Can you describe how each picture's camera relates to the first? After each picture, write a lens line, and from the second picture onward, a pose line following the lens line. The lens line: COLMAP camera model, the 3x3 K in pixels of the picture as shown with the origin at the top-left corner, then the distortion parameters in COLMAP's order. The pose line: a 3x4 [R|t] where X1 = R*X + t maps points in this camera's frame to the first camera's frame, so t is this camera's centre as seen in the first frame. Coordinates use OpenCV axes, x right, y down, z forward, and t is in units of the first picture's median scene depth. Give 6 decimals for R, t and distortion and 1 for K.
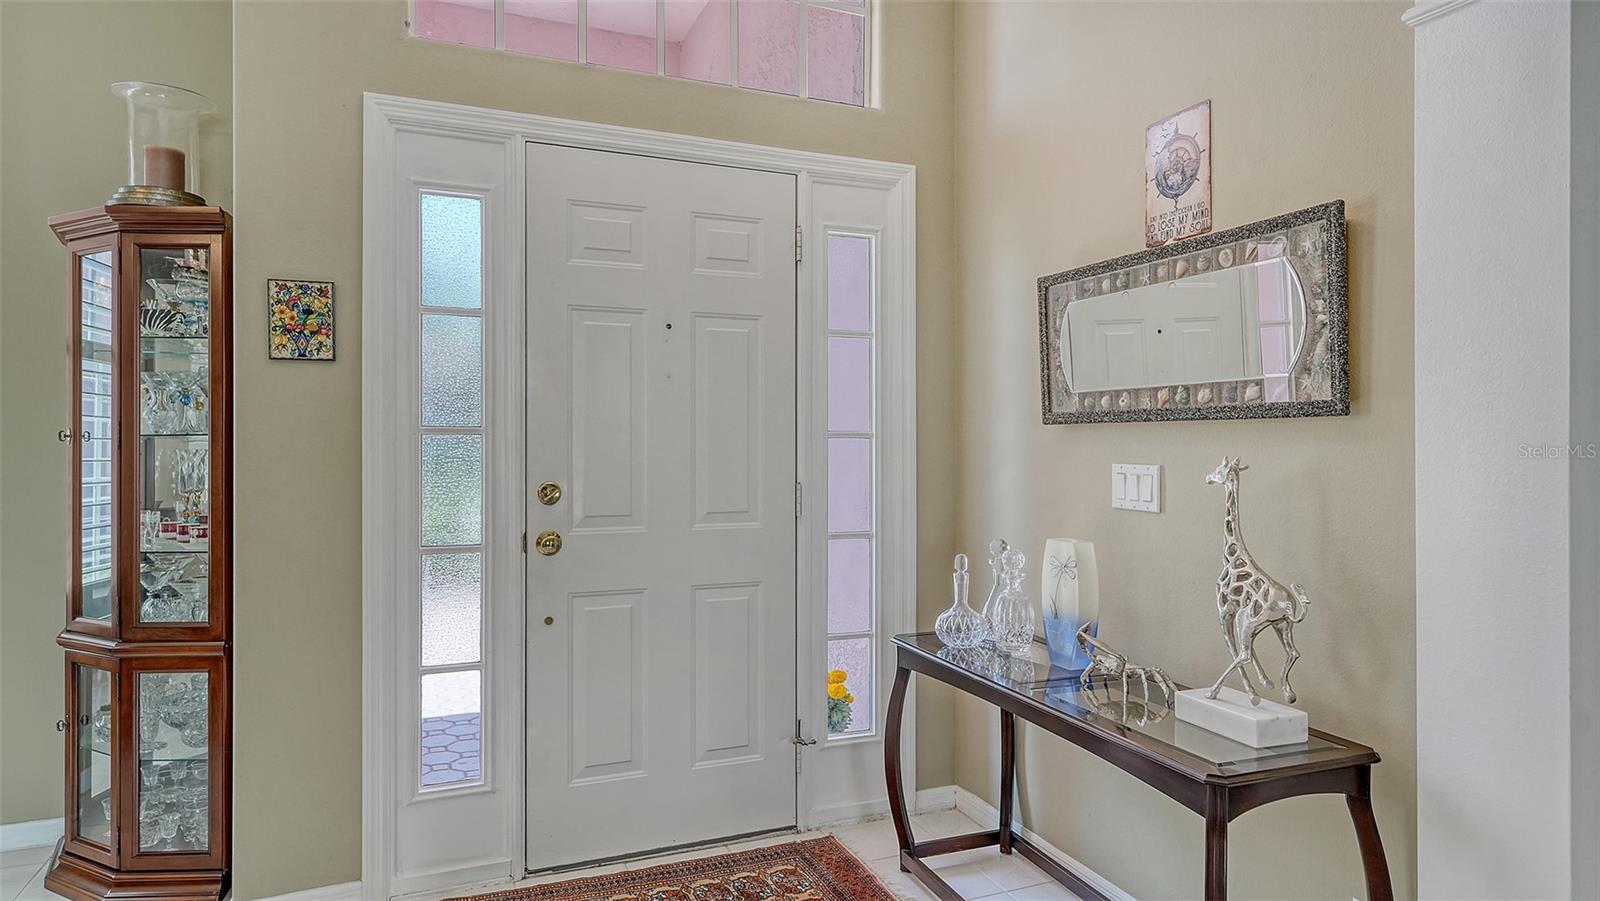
lens RADIAL K [[923.7, 0, 800.0], [0, 923.7, 450.5], [0, 0, 1]] dist [-0.036929, -0.000695]
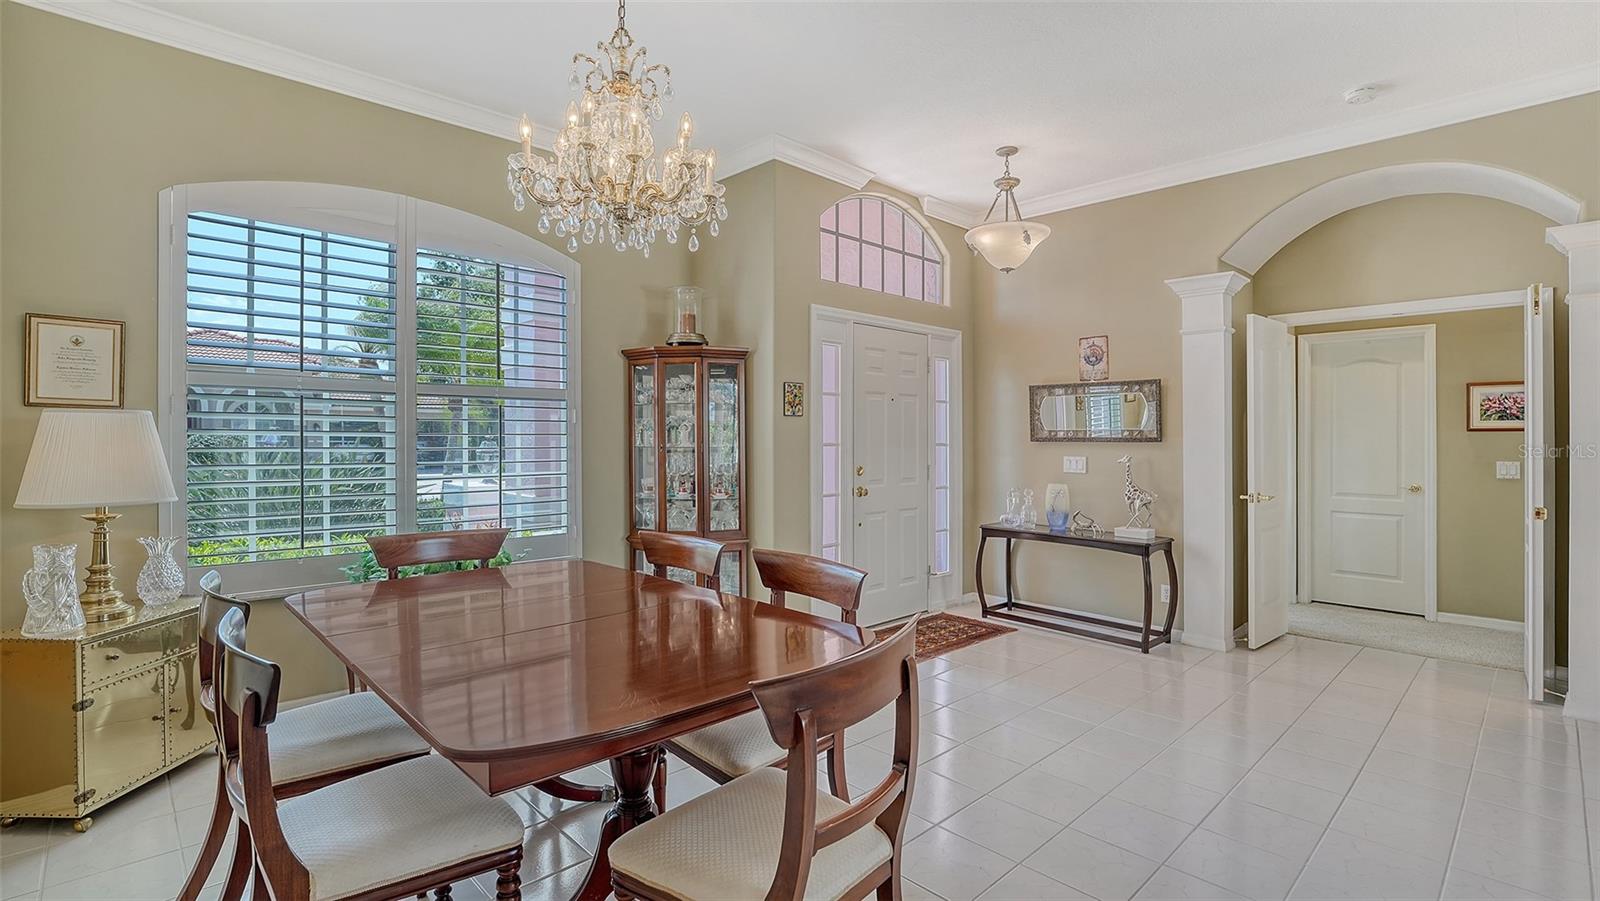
lens RADIAL K [[743.8, 0, 800.0], [0, 743.8, 450.5], [0, 0, 1]] dist [-0.000760, -0.000108]
pose [[0.931377, -0.006777, 0.363994, -1.159432], [0.002547, 0.999924, 0.012102, -0.031311], [-0.364048, -0.010345, 0.931323, -0.763683]]
